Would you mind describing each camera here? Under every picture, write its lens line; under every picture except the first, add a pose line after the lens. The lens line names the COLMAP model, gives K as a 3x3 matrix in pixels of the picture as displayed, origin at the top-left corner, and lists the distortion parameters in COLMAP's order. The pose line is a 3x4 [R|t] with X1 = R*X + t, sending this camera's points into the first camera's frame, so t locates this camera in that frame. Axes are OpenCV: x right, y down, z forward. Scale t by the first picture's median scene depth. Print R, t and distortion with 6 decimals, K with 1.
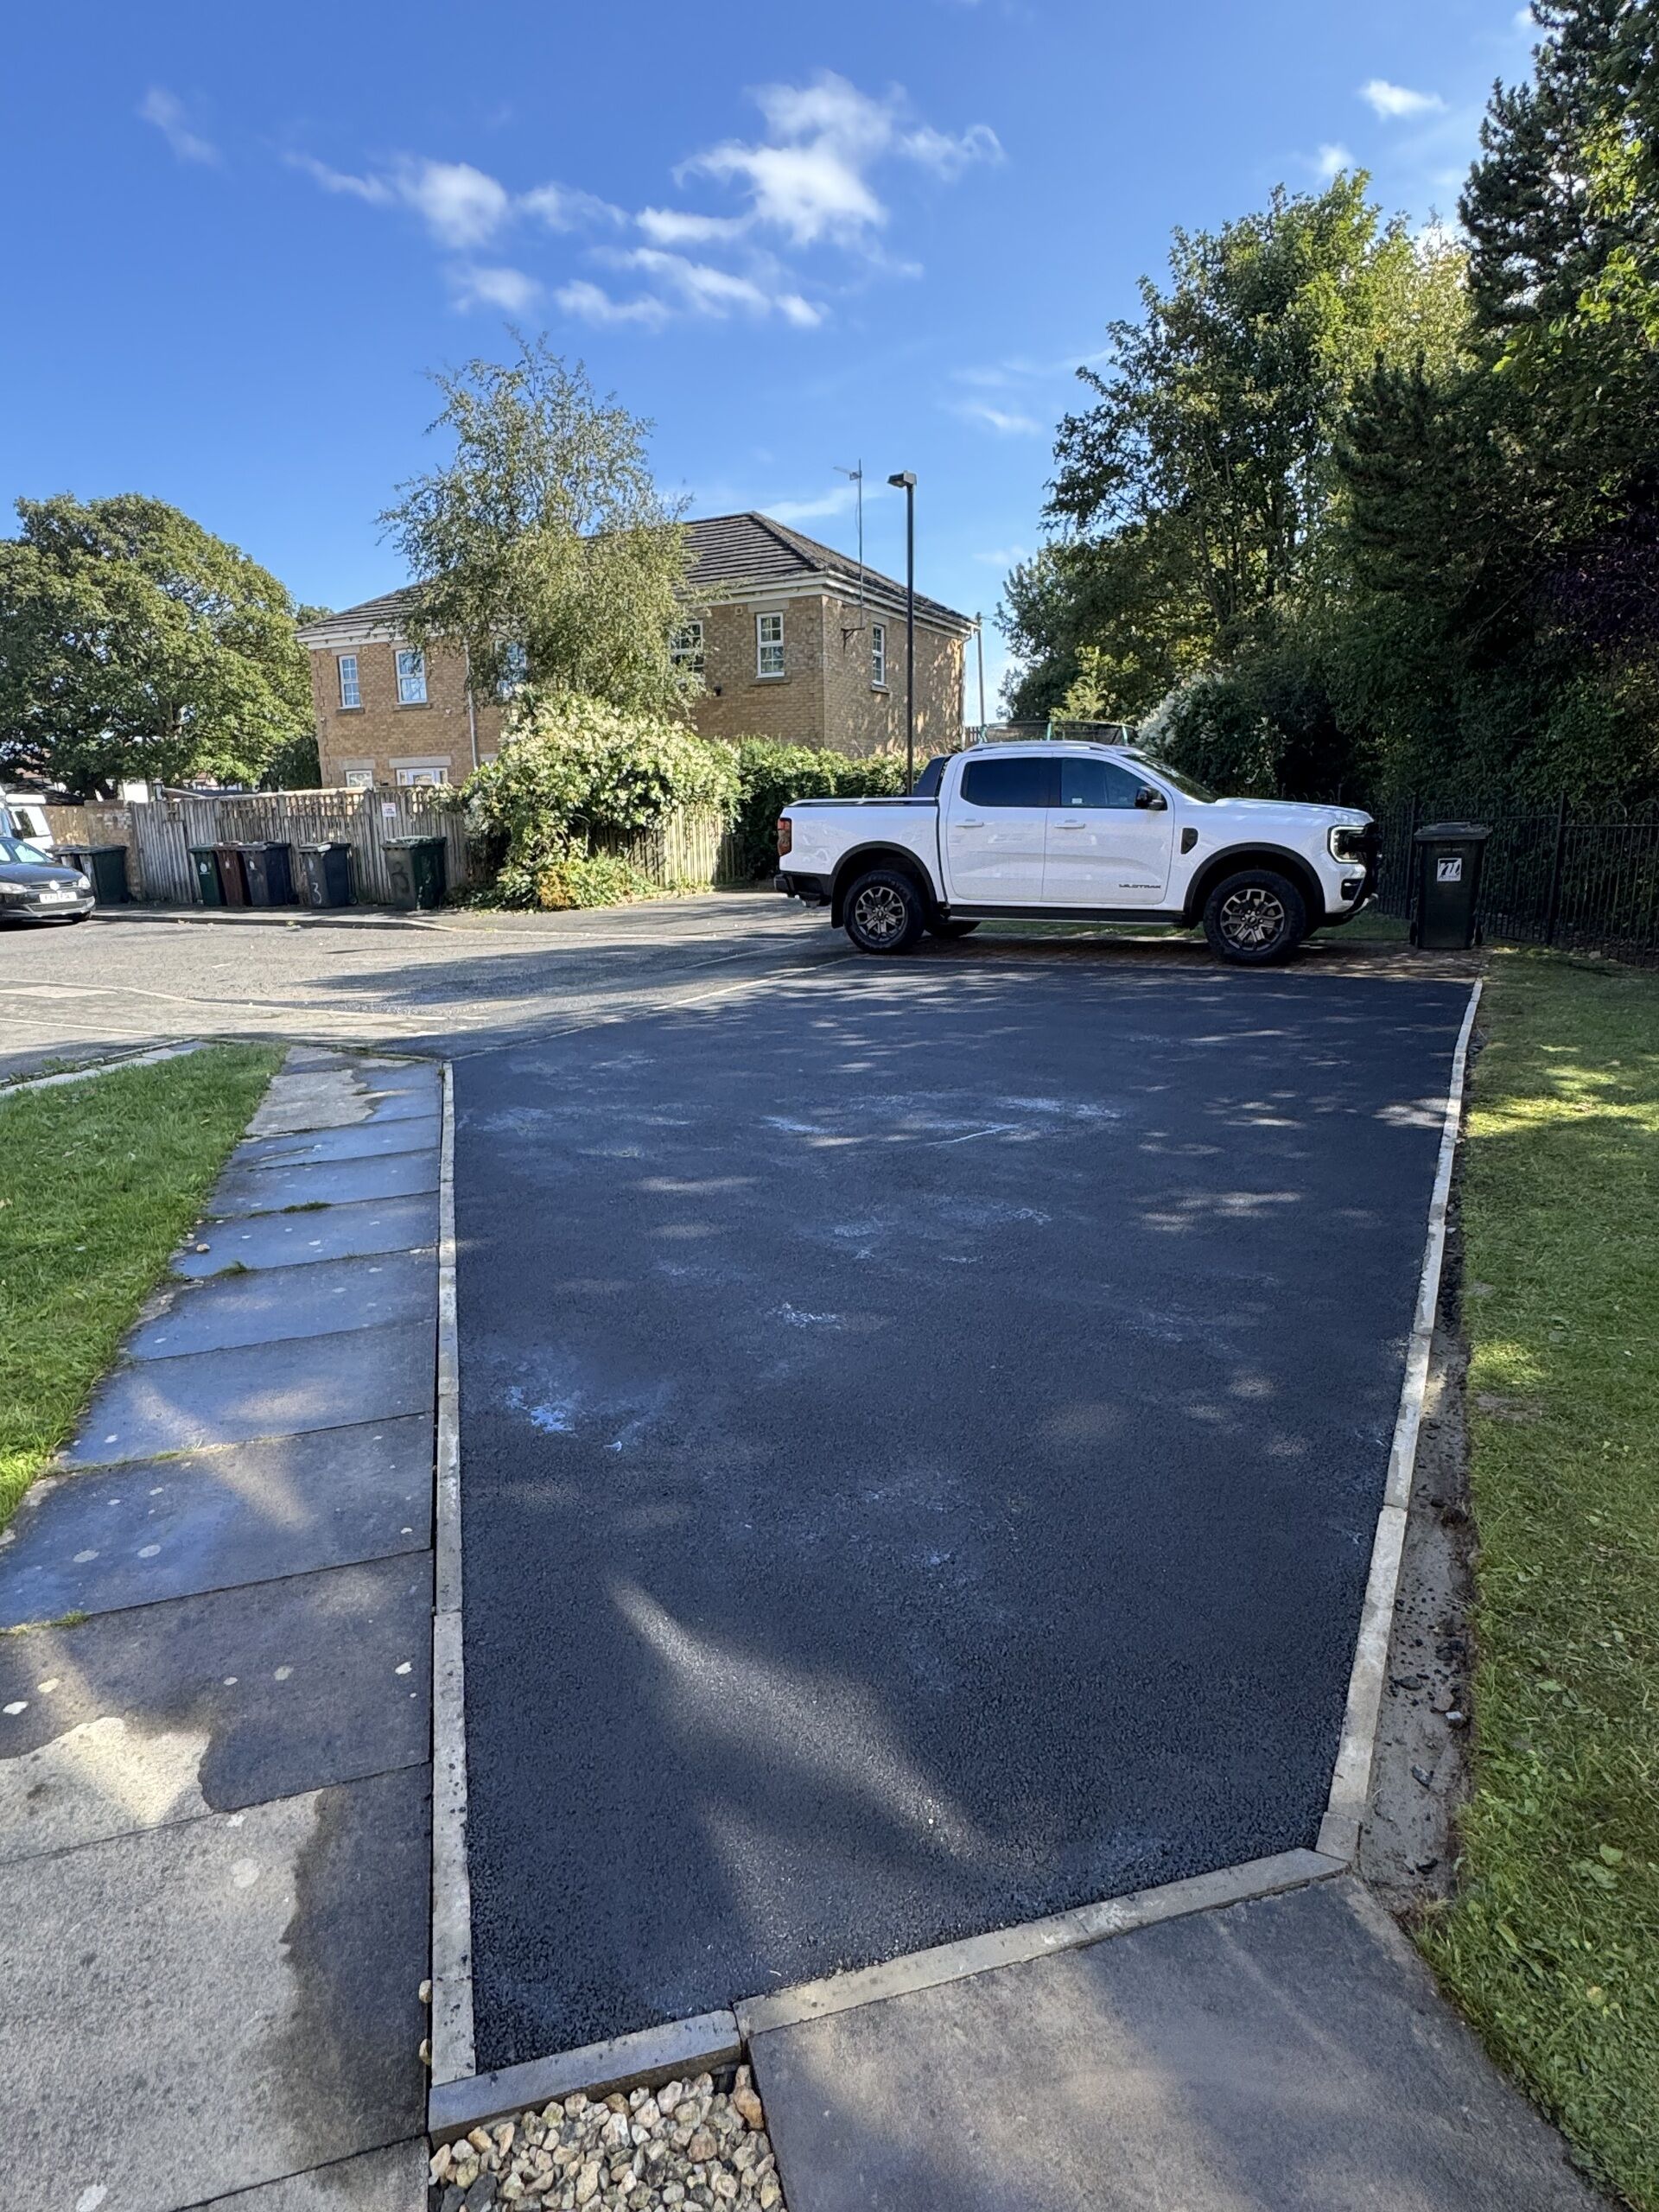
lens RADIAL K [[1233.7, 0, 829.5], [0, 1233.7, 1106.0], [0, 0, 1]] dist [0.000217, -0.000310]
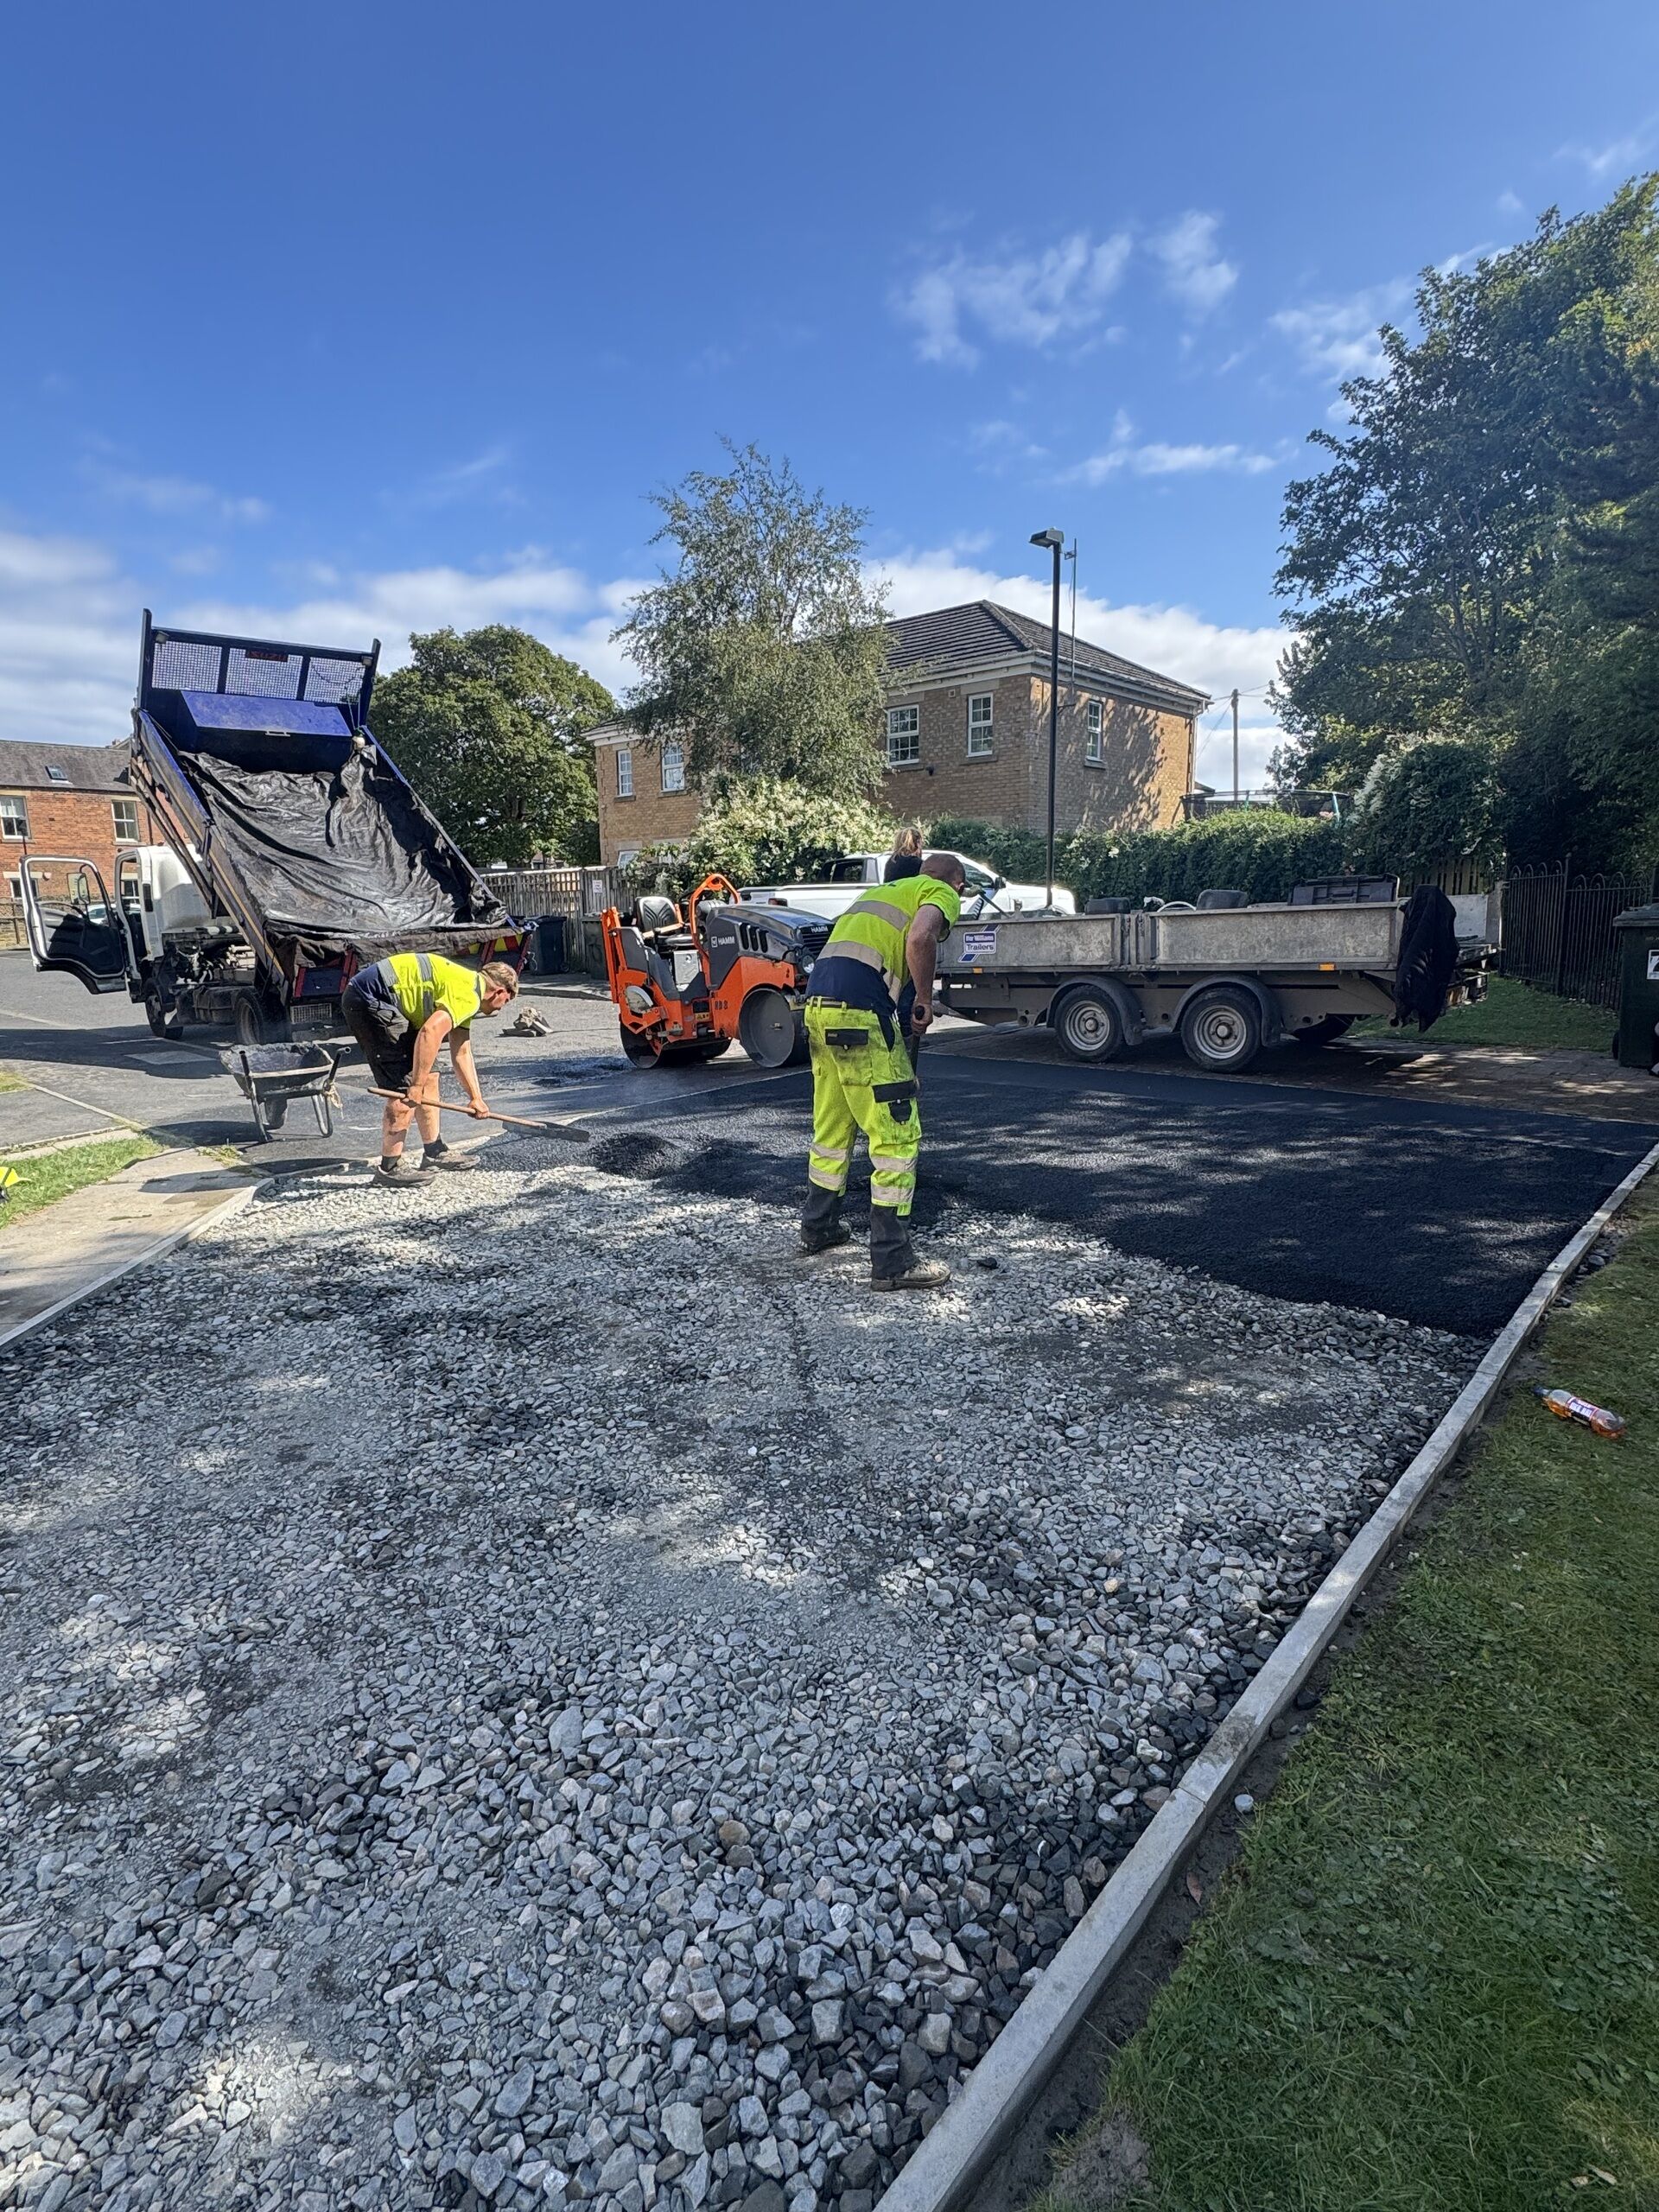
lens RADIAL K [[1112.6, 0, 829.5], [0, 1112.6, 1106.0], [0, 0, 1]] dist [-0.002041, -0.000582]
pose [[0.967409, 0.045978, -0.249011, 0.079584], [-0.055324, 0.997998, -0.030662, -0.024654], [0.247103, 0.043439, 0.968015, 0.095977]]
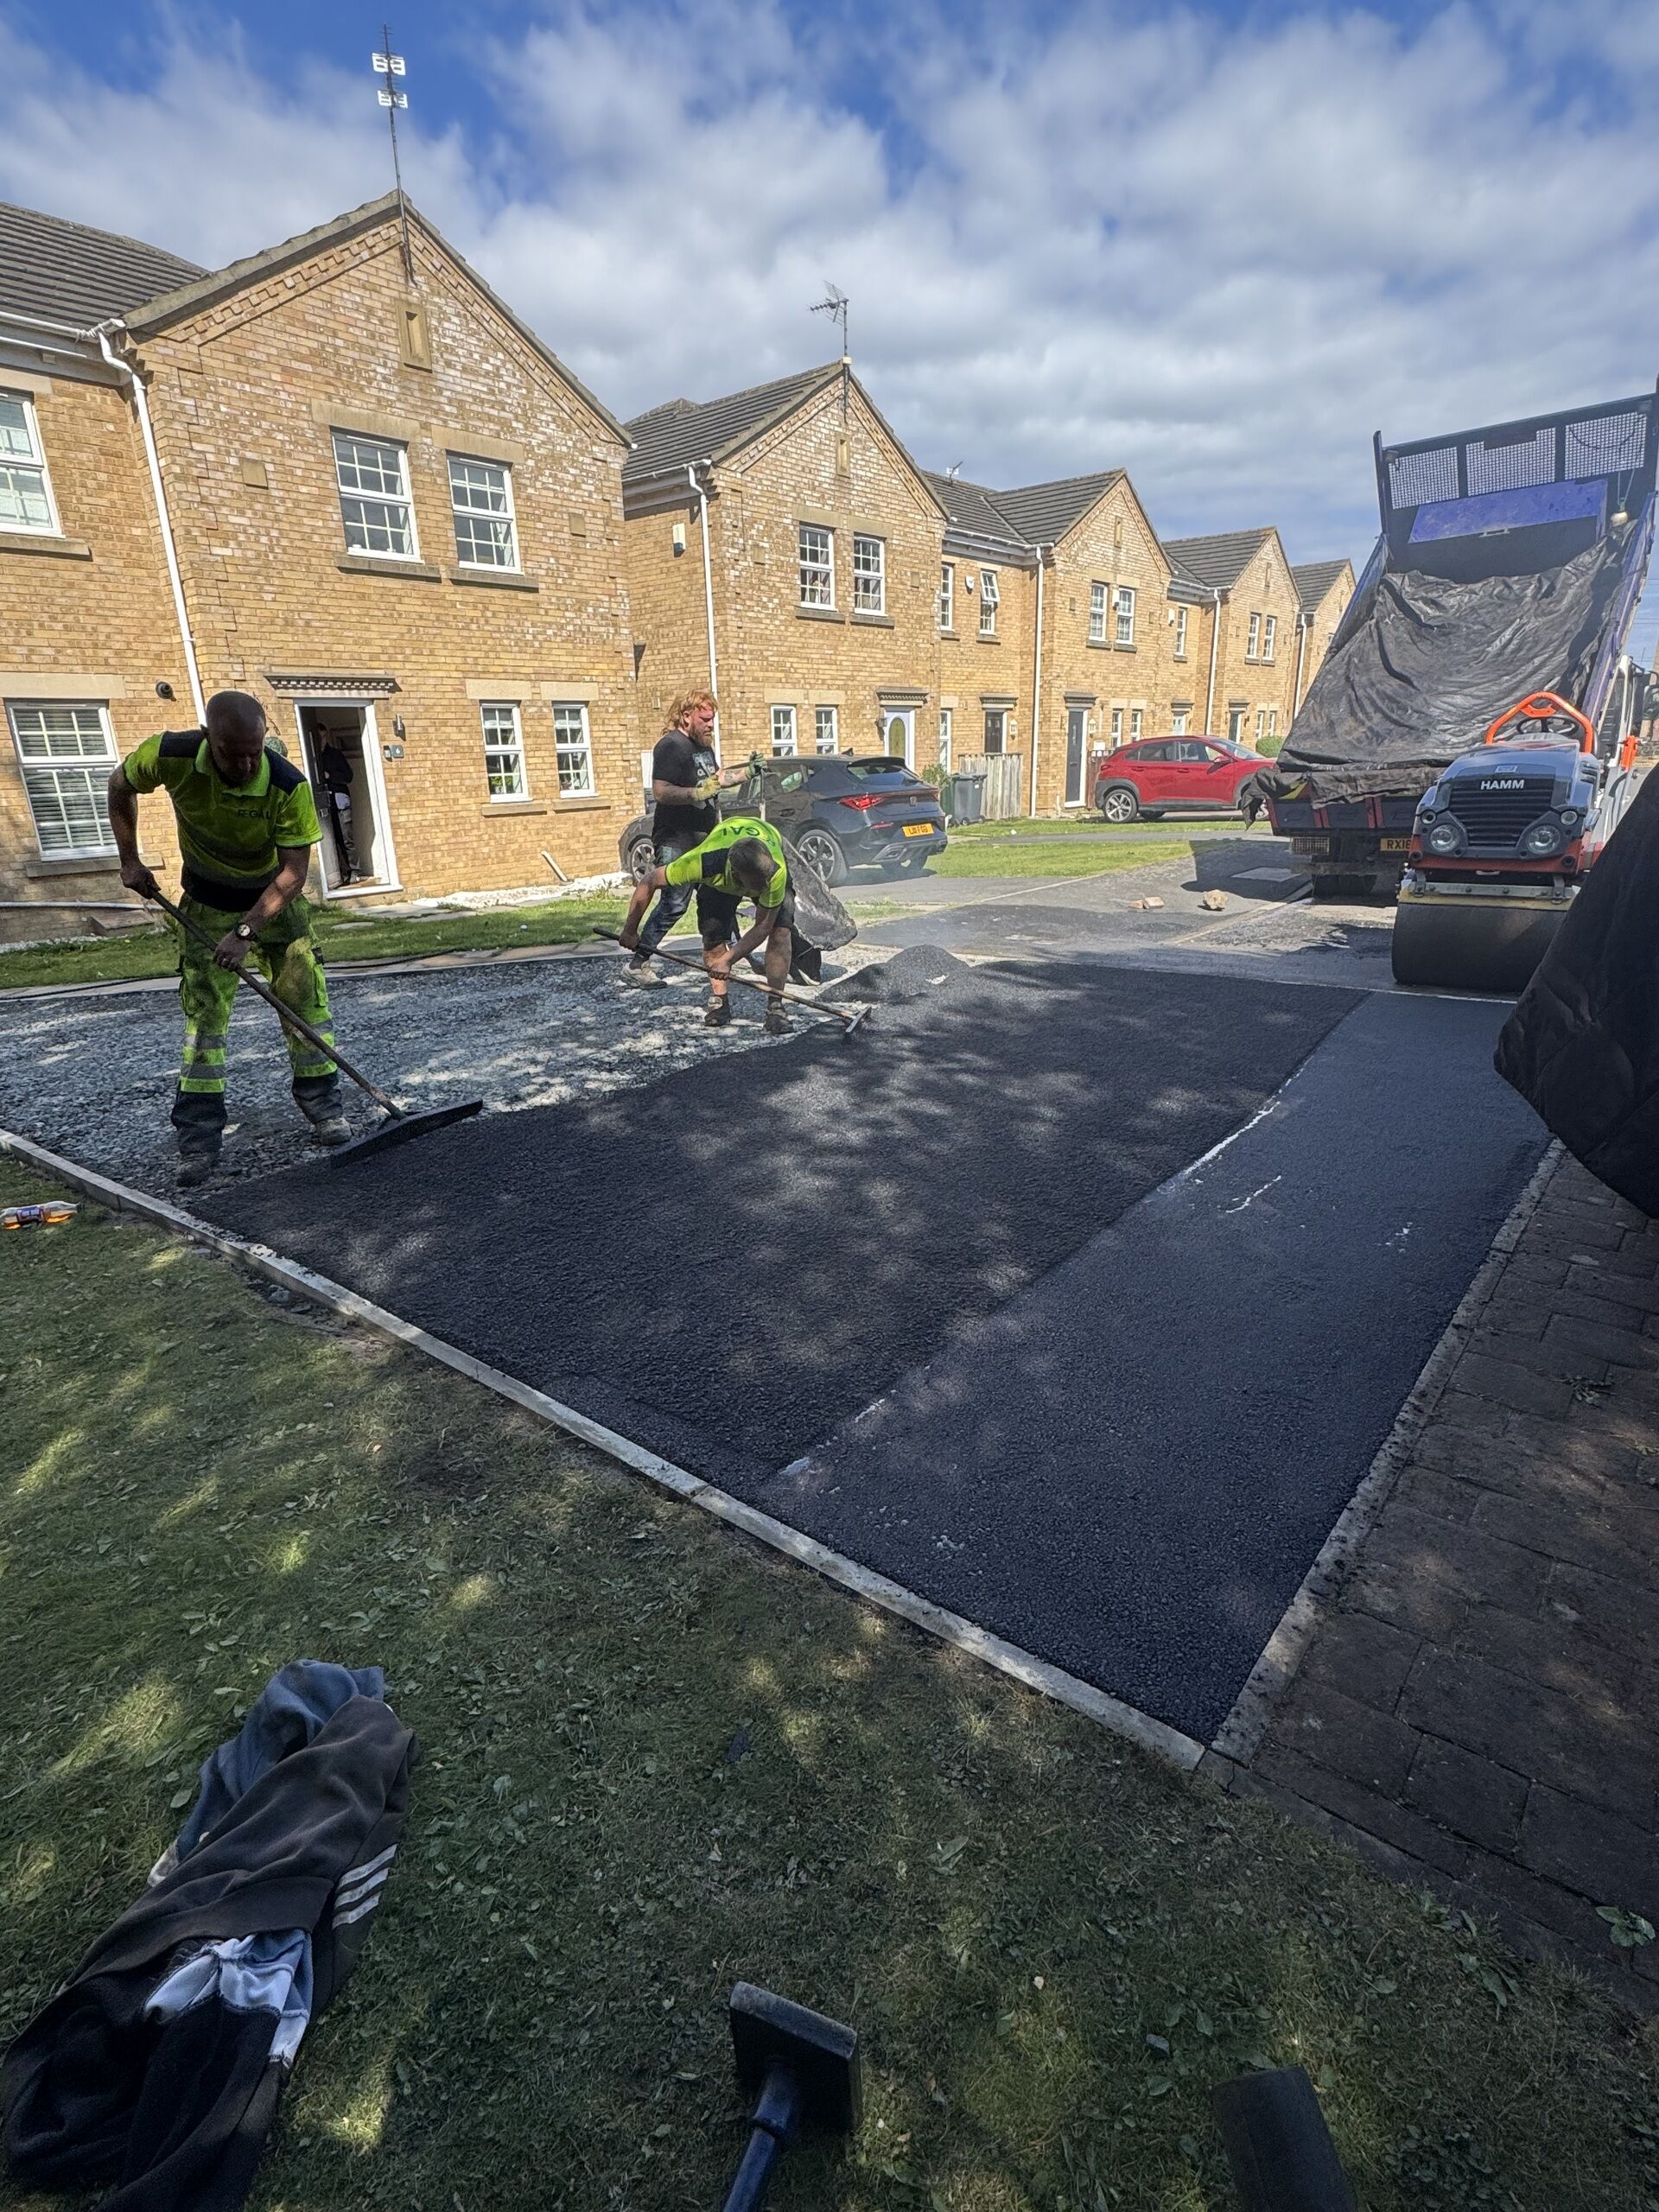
lens RADIAL K [[1112.6, 0, 829.5], [0, 1112.6, 1106.0], [0, 0, 1]] dist [-0.002041, -0.000582]
pose [[-0.216059, 0.323543, -0.921216, 0.901777], [-0.186634, 0.912419, 0.364225, -0.352470], [0.958377, 0.250625, -0.136752, 1.382710]]
